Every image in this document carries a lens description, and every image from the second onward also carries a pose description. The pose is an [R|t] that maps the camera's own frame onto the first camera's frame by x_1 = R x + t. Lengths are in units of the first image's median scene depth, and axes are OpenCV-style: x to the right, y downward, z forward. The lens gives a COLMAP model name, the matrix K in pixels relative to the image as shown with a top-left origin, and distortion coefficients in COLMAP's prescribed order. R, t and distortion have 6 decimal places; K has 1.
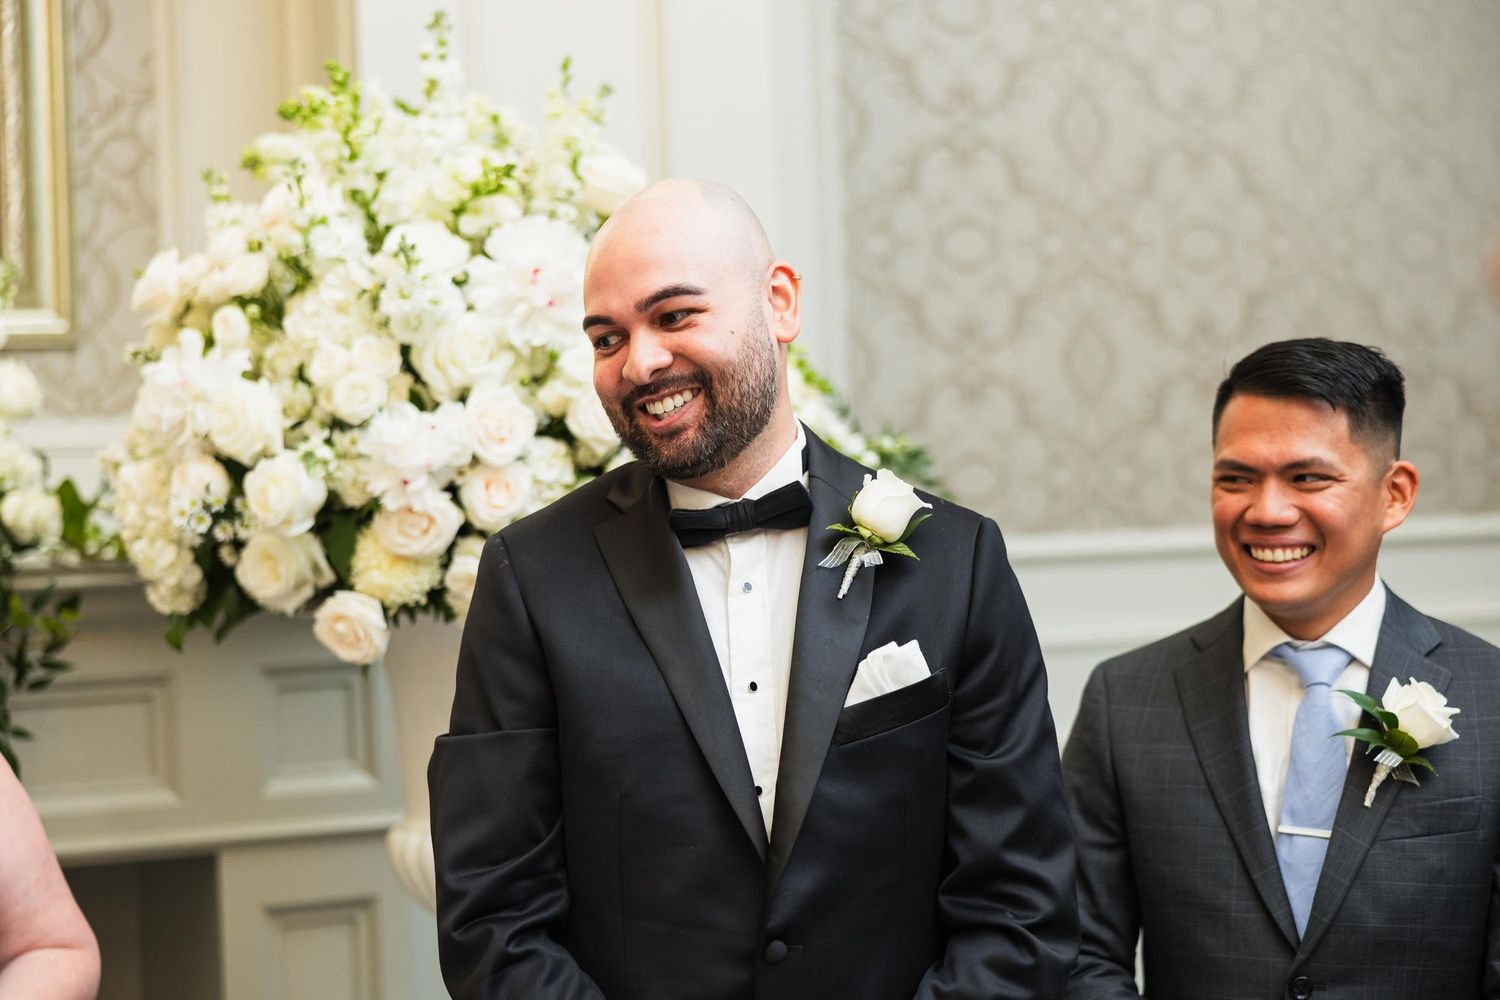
lens RADIAL K [[2685.4, 0, 735.8], [0, 2685.4, 494.1], [0, 0, 1]] dist [0.002874, 0.000000]
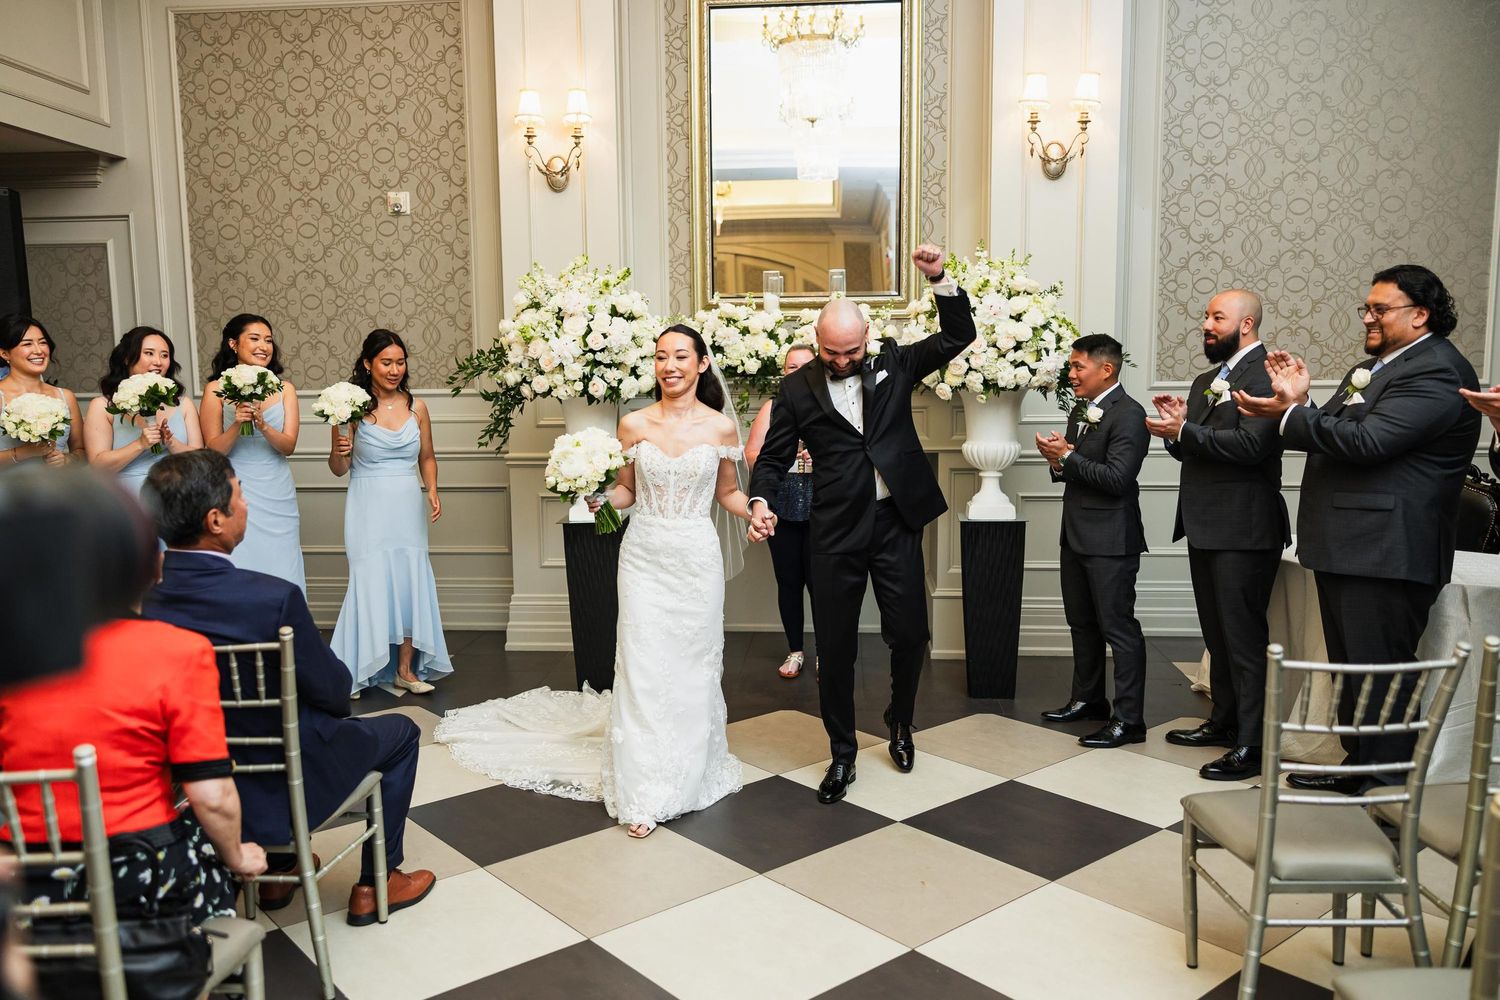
lens RADIAL K [[1096.3, 0, 741.4], [0, 1096.3, 506.4], [0, 0, 1]] dist [0.001271, 0.002063]
pose [[0.874258, 0.086263, -0.477735, 0.414409], [-0.024001, 0.990563, 0.134940, 0.003542], [0.484867, -0.106506, 0.868078, -0.668857]]
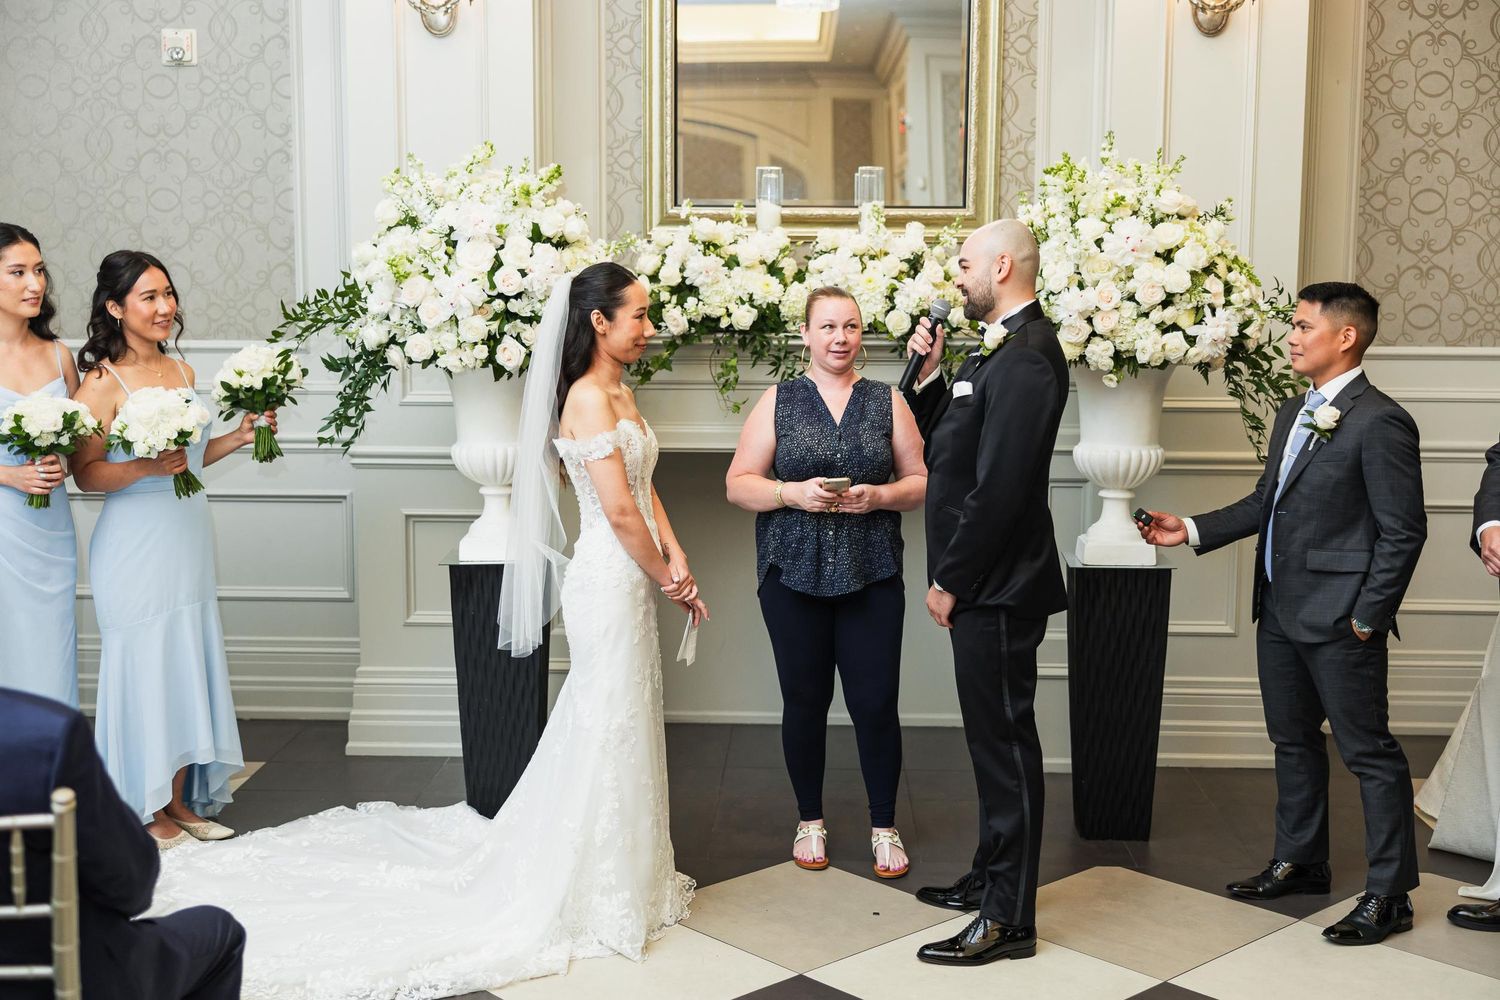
lens RADIAL K [[1659.6, 0, 734.6], [0, 1659.6, 496.7], [0, 0, 1]] dist [0.001827, 0.000000]
pose [[0.895058, 0.096737, -0.435330, 0.312247], [-0.039686, 0.989594, 0.138308, -0.040616], [0.444180, -0.106517, 0.889583, -0.651454]]
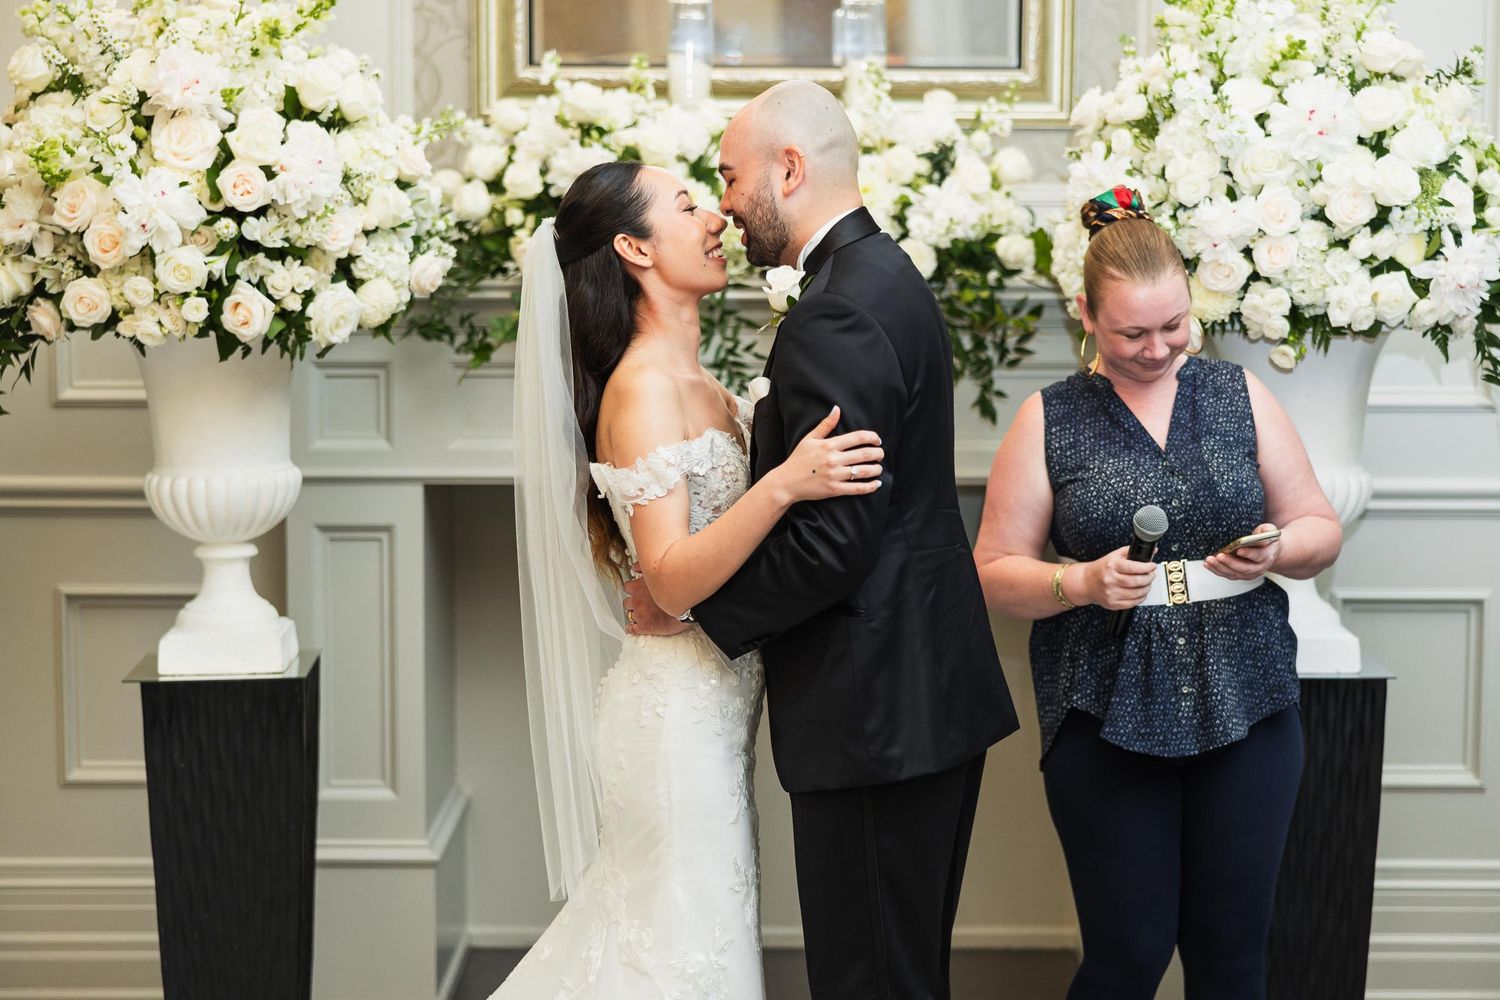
lens RADIAL K [[2685.4, 0, 741.9], [0, 2685.4, 505.0], [0, 0, 1]] dist [0.002874, 0.000000]
pose [[0.915426, 0.082284, -0.393987, 0.250498], [-0.039469, 0.992514, 0.115579, -0.023544], [0.400547, -0.090254, 0.911820, -0.559751]]
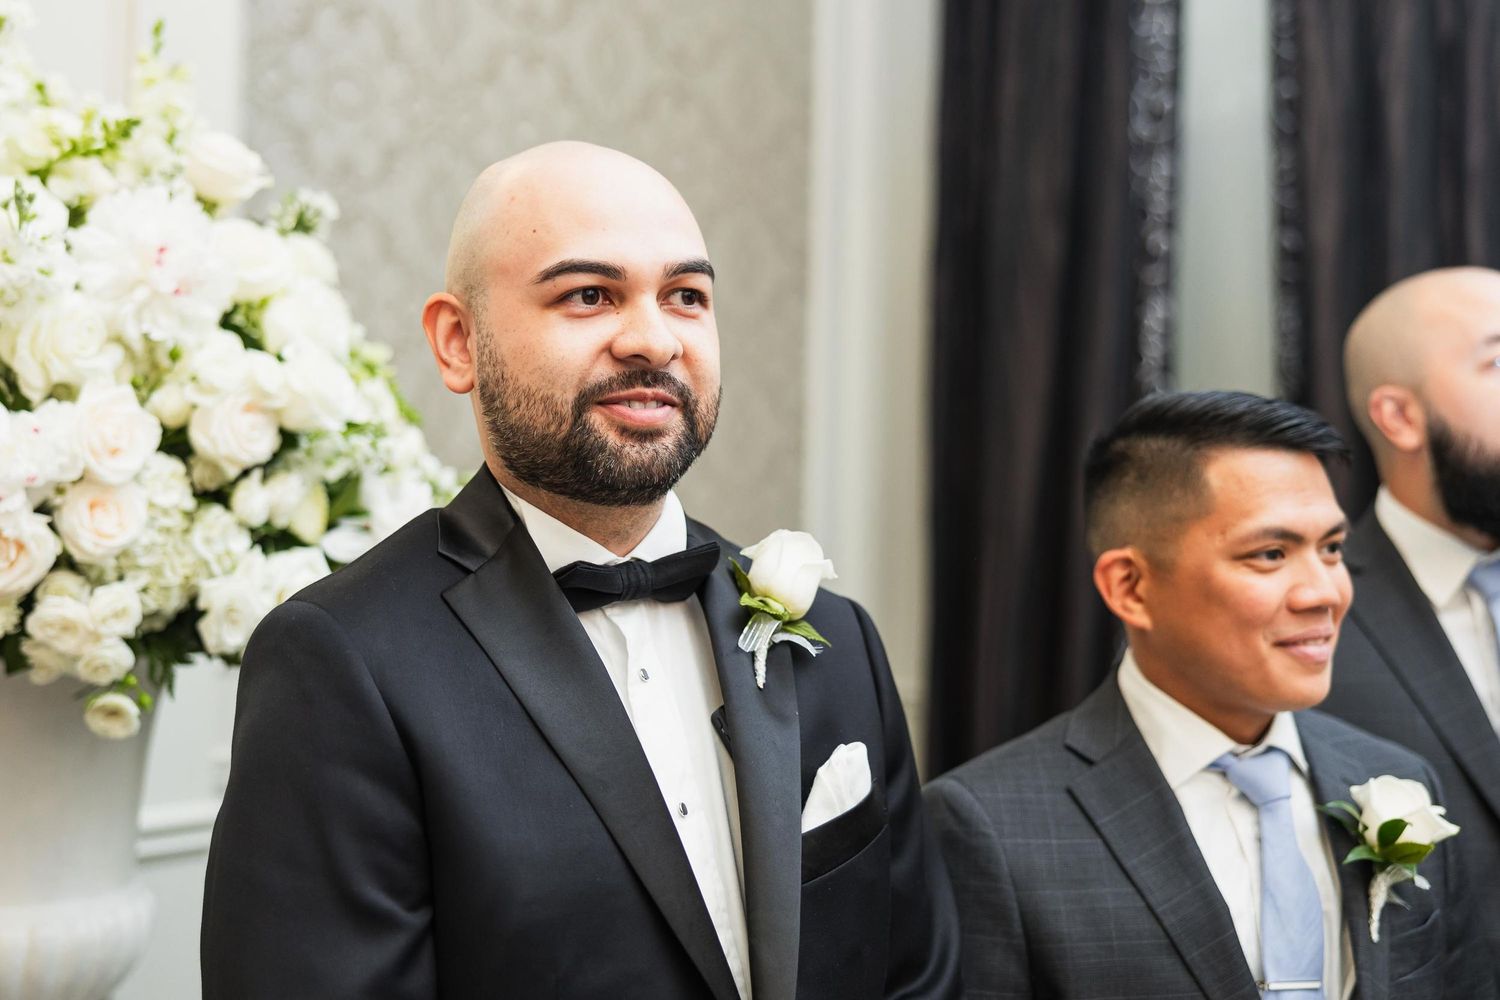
lens RADIAL K [[1774.1, 0, 728.6], [0, 1774.1, 455.3], [0, 0, 1]] dist [-0.042953, 0.000000]
pose [[0.898811, 0.062369, 0.433876, -0.147038], [-0.048305, 0.997890, -0.043379, -0.005026], [-0.435666, 0.018031, 0.899928, 0.431947]]
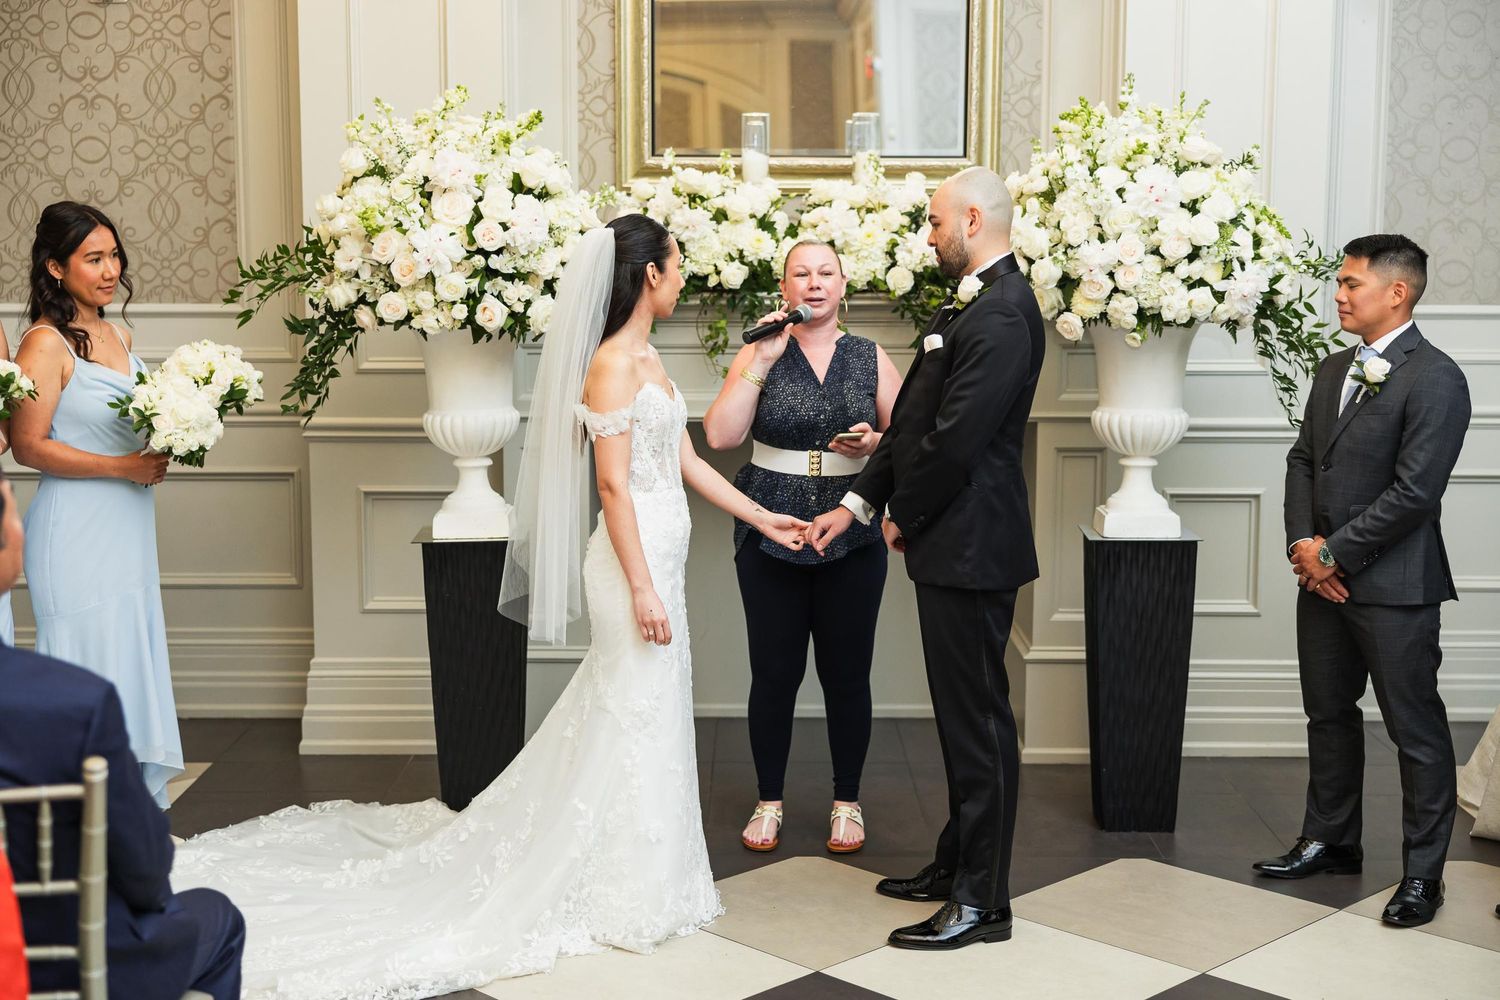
lens RADIAL K [[1853.3, 0, 727.2], [0, 1853.3, 486.9], [0, 0, 1]] dist [0.006529, 0.000000]
pose [[0.909027, 0.090496, -0.406792, 0.288607], [-0.037040, 0.989819, 0.137427, -0.029151], [0.415087, -0.109857, 0.903125, -0.739048]]
